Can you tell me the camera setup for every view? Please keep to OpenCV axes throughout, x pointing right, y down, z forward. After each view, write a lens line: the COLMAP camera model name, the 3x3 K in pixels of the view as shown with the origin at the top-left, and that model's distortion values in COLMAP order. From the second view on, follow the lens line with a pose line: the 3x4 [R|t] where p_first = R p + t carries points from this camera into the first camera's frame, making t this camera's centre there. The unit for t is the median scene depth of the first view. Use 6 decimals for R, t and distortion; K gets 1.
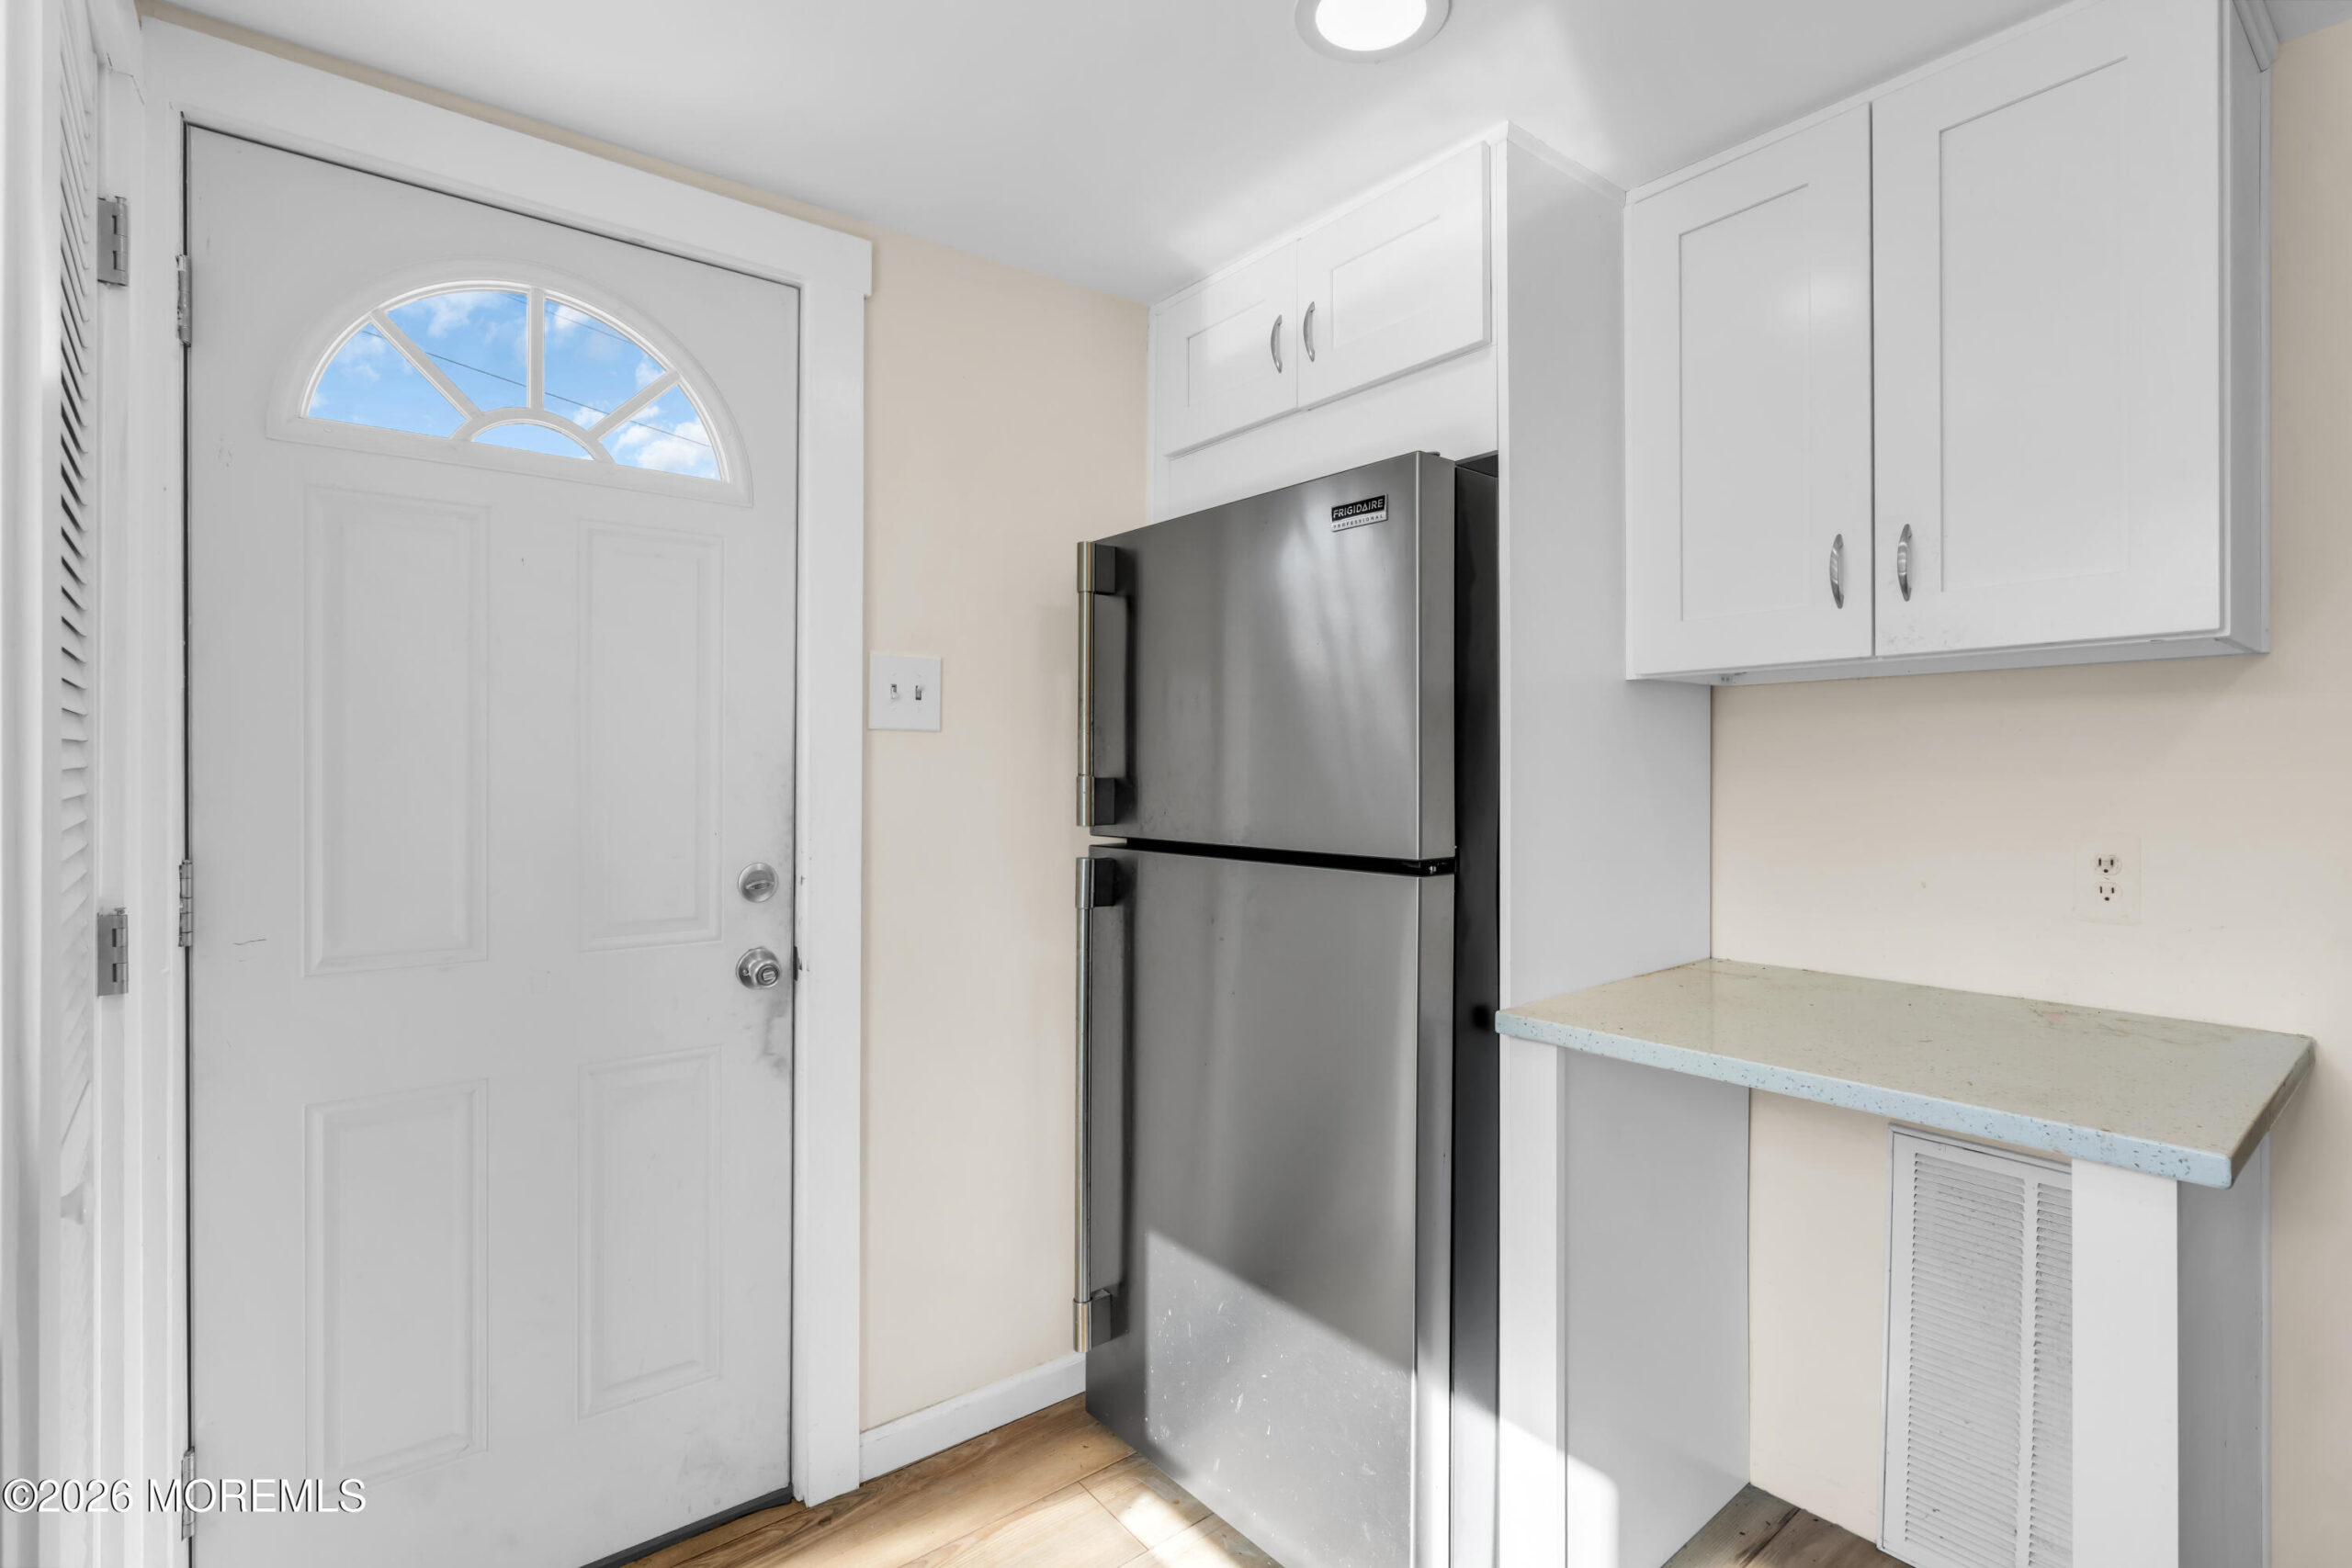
lens RADIAL K [[1061.6, 0, 1181.0], [0, 1061.6, 765.2], [0, 0, 1]] dist [-0.001751, -0.003204]
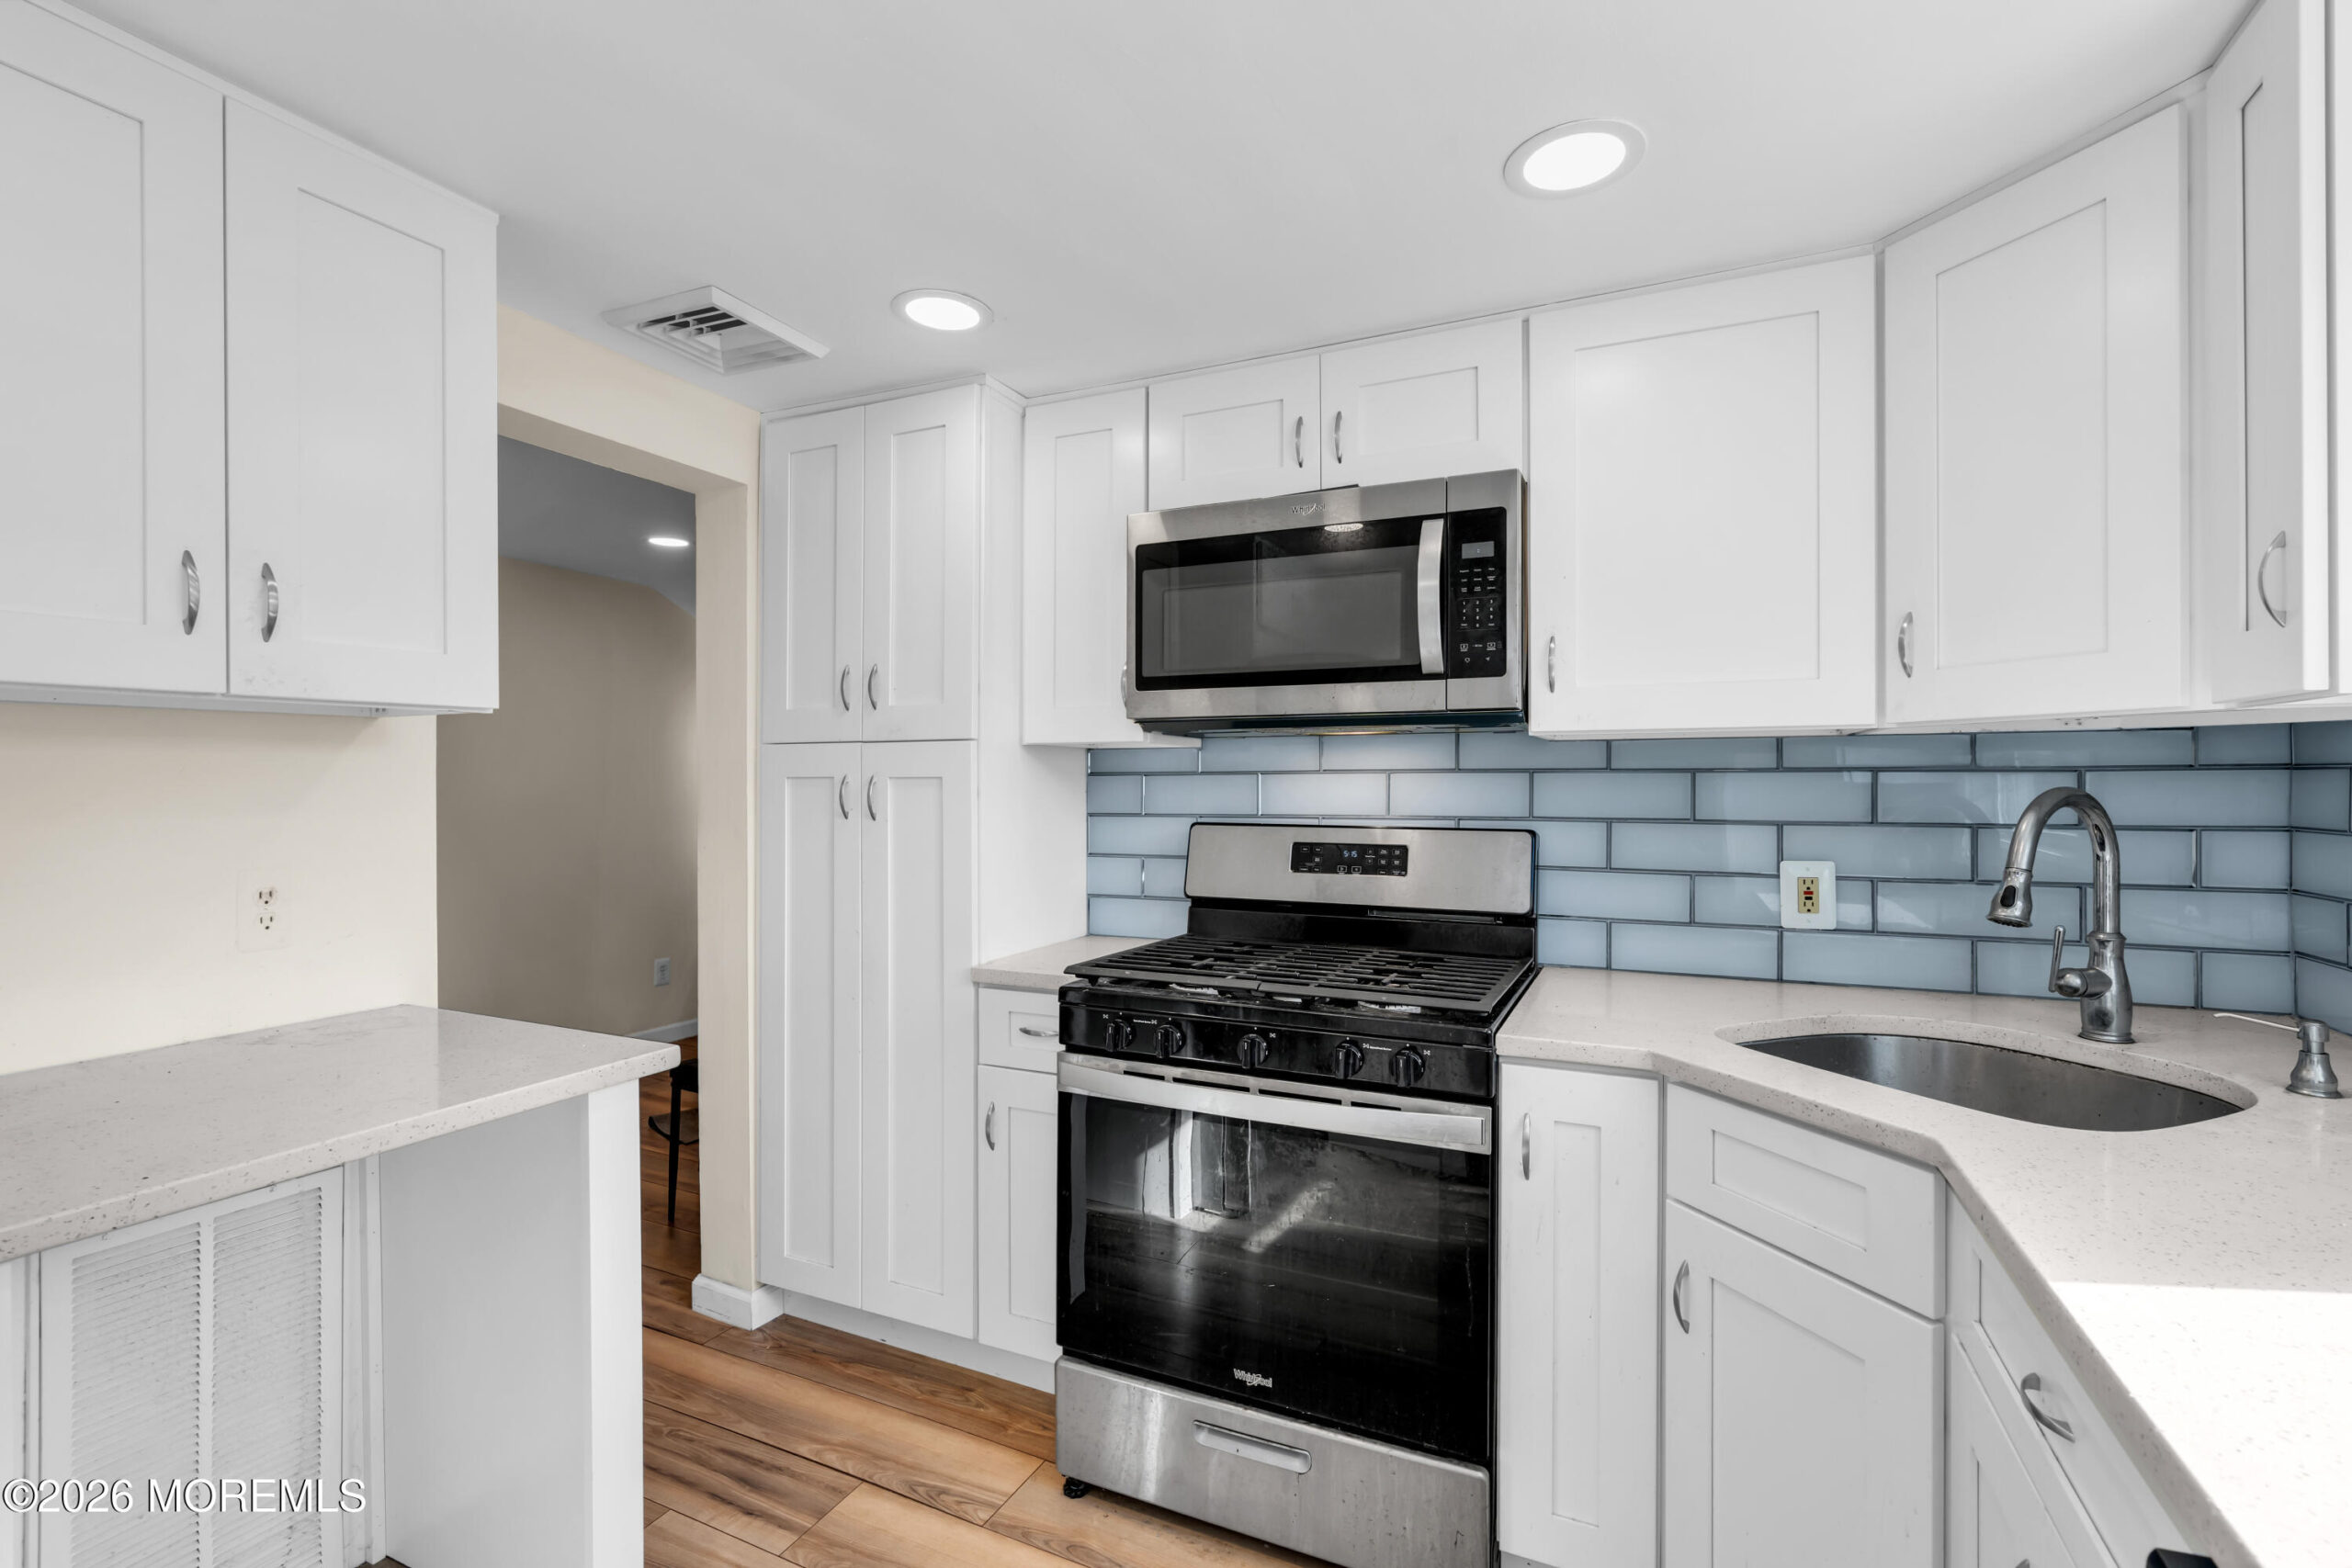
lens RADIAL K [[1061.6, 0, 1179.6], [0, 1061.6, 784.4], [0, 0, 1]] dist [-0.001751, -0.003204]
pose [[-0.416262, -0.001045, 0.909244, -0.512967], [0.006084, 0.999974, 0.003935, -0.020537], [-0.909224, 0.007170, -0.416245, 0.596070]]
